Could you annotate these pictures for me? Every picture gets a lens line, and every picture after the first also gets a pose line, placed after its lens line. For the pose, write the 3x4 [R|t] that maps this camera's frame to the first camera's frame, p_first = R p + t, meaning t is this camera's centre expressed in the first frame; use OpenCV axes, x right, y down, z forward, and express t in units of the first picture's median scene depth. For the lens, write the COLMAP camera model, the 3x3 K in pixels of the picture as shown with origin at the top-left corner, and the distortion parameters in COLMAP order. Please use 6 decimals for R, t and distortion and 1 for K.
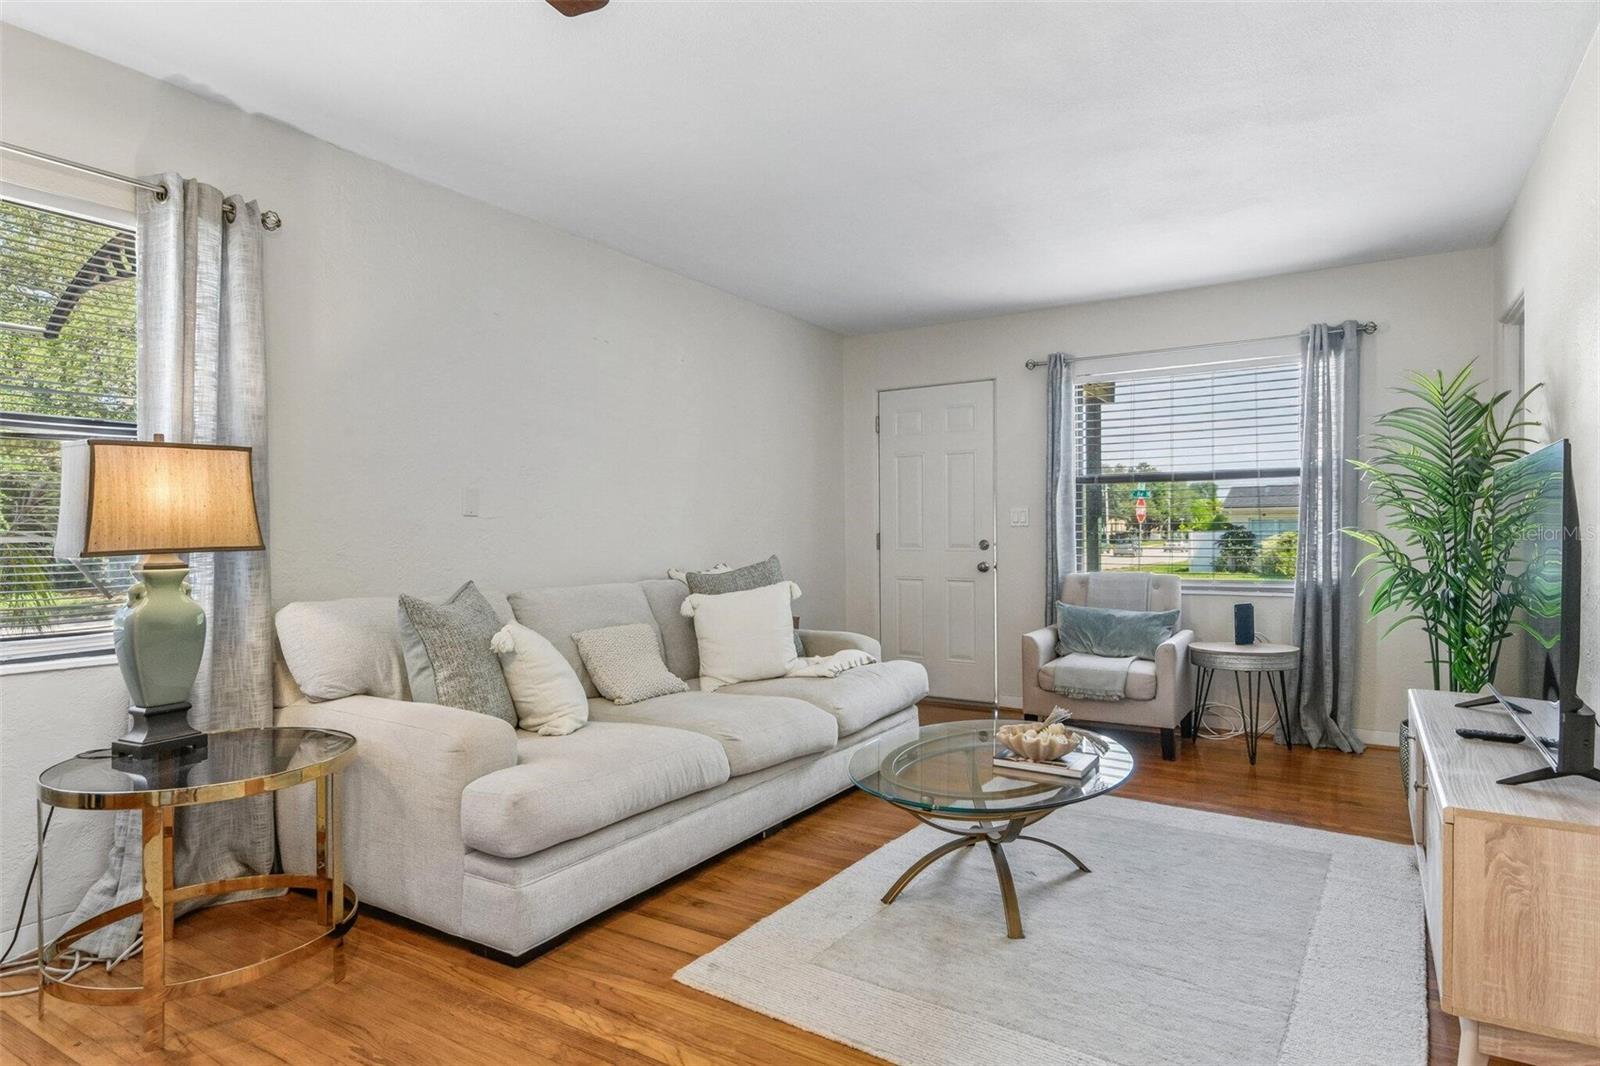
lens RADIAL K [[904.1, 0, 764.4], [0, 904.1, 529.0], [0, 0, 1]] dist [0.032565, -0.020931]
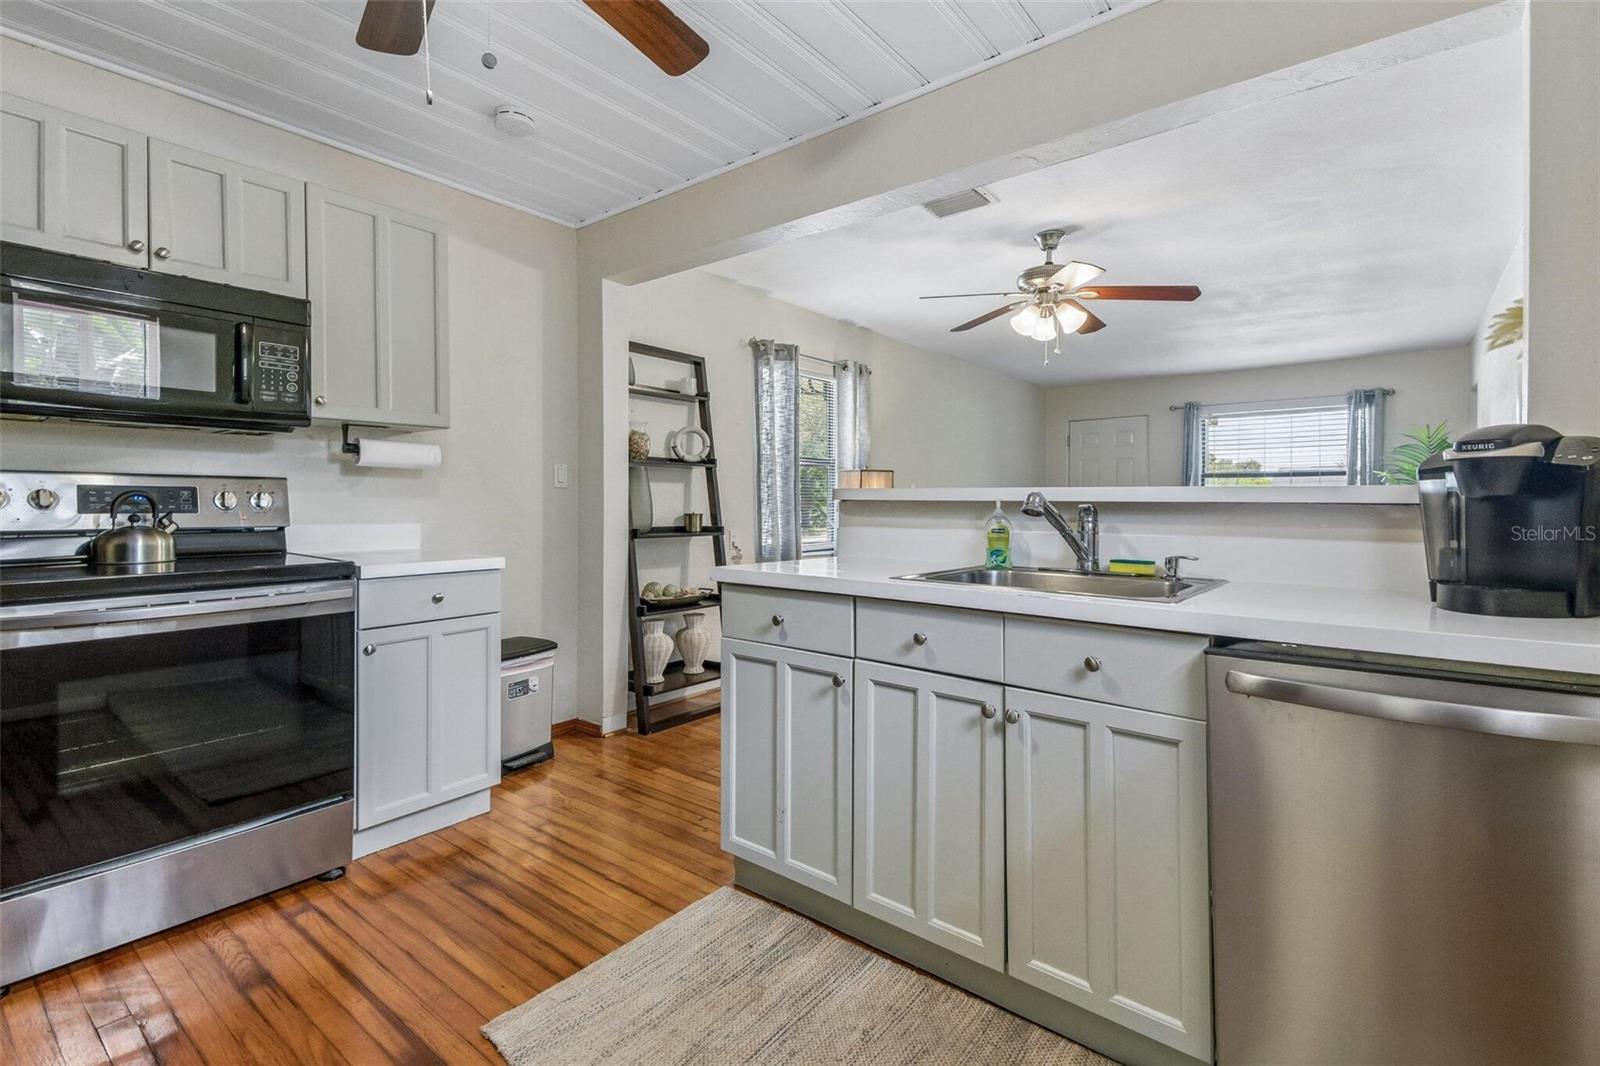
lens RADIAL K [[715.6, 0, 777.0], [0, 715.6, 500.7], [0, 0, 1]] dist [0.029808, -0.008036]
pose [[0.992296, 0.007473, -0.123661, -0.338367], [-0.007211, 0.999971, 0.002567, -0.004710], [0.123677, -0.001656, 0.992321, -0.542571]]
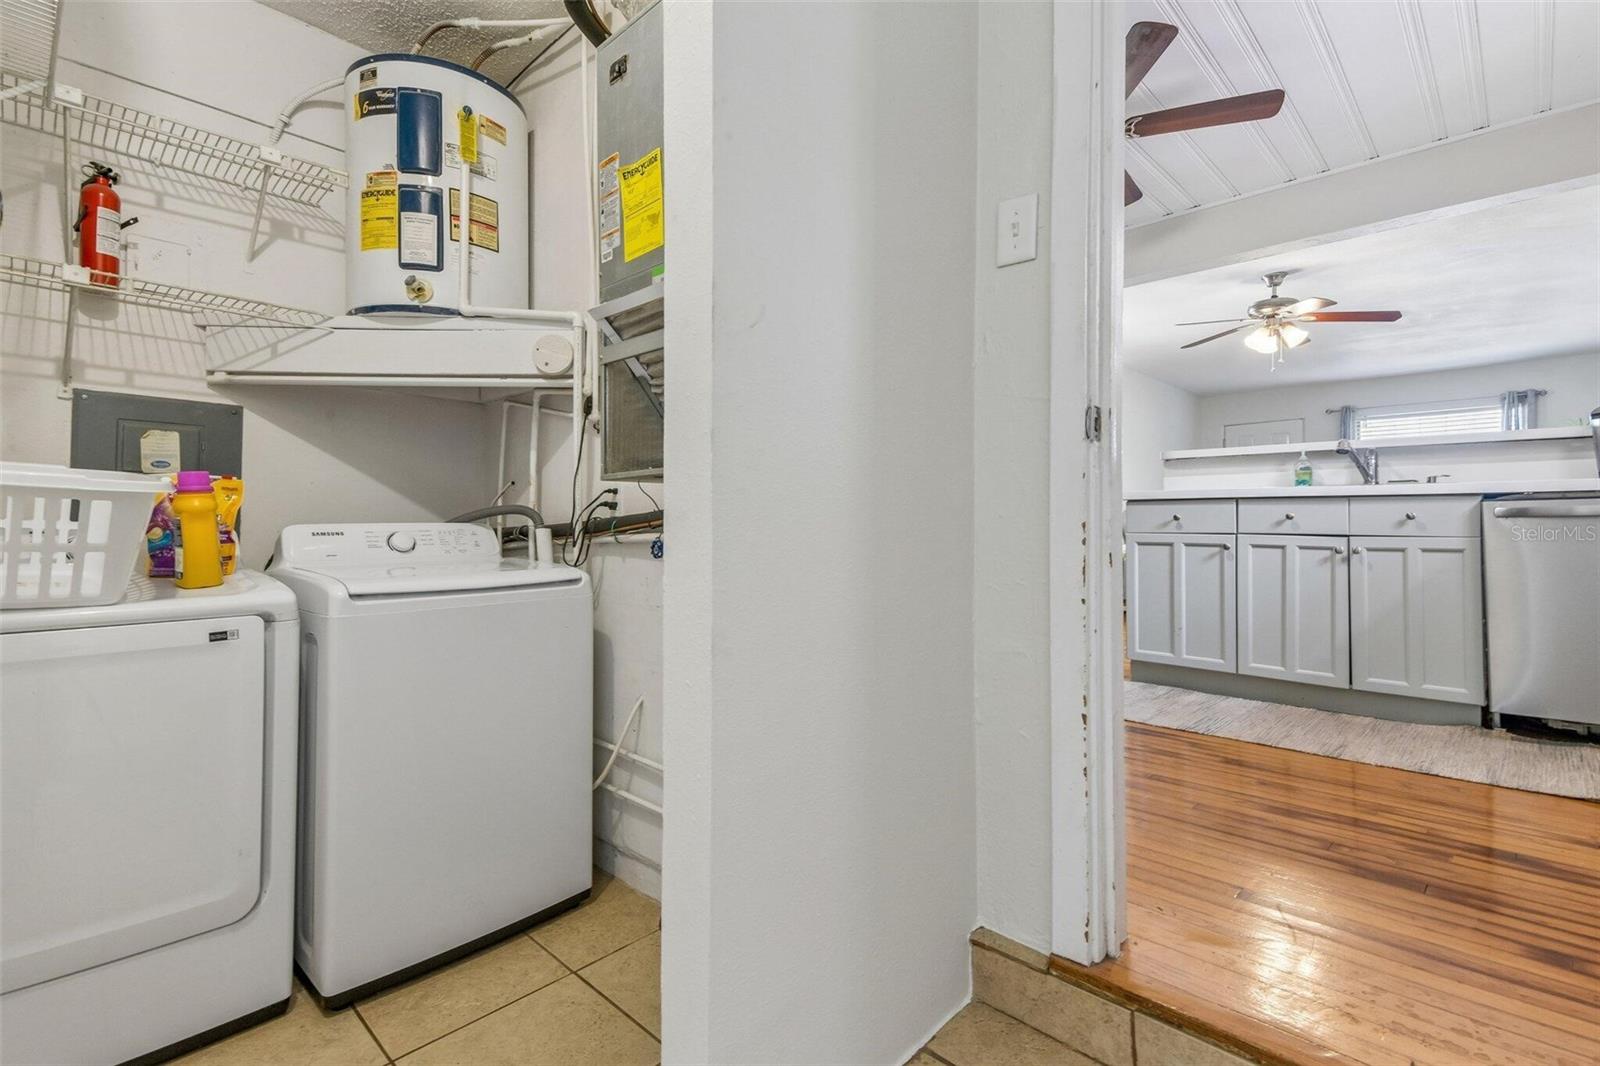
lens RADIAL K [[715.6, 0, 782.8], [0, 715.6, 505.0], [0, 0, 1]] dist [0.029808, -0.008036]
pose [[0.976518, 0.004791, -0.215384, -0.617024], [-0.008663, 0.999817, -0.017037, 0.068446], [0.215263, 0.018503, 0.976381, -0.919796]]
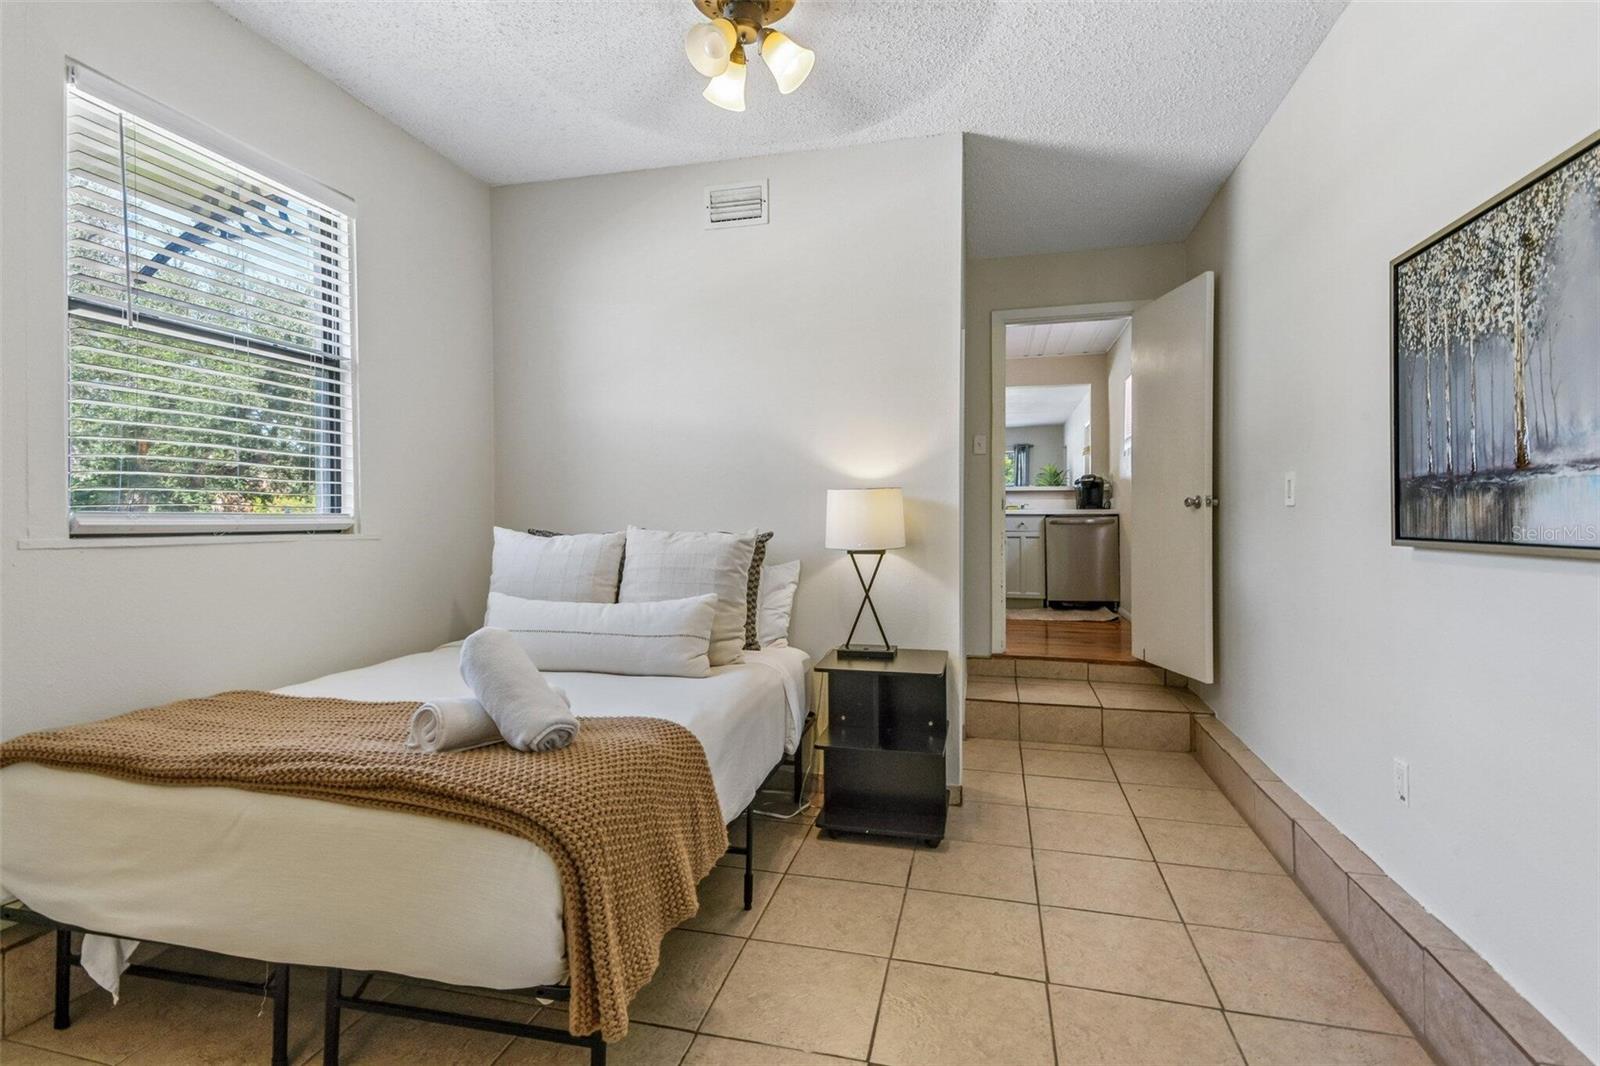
lens RADIAL K [[777.4, 0, 800.1], [0, 777.4, 517.4], [0, 0, 1]] dist [0.036466, 0.000113]
pose [[0.943456, -0.000303, 0.331496, -1.165242], [-0.001166, 0.999990, 0.004233, 0.045104], [-0.331494, -0.004380, 0.943447, -1.528072]]
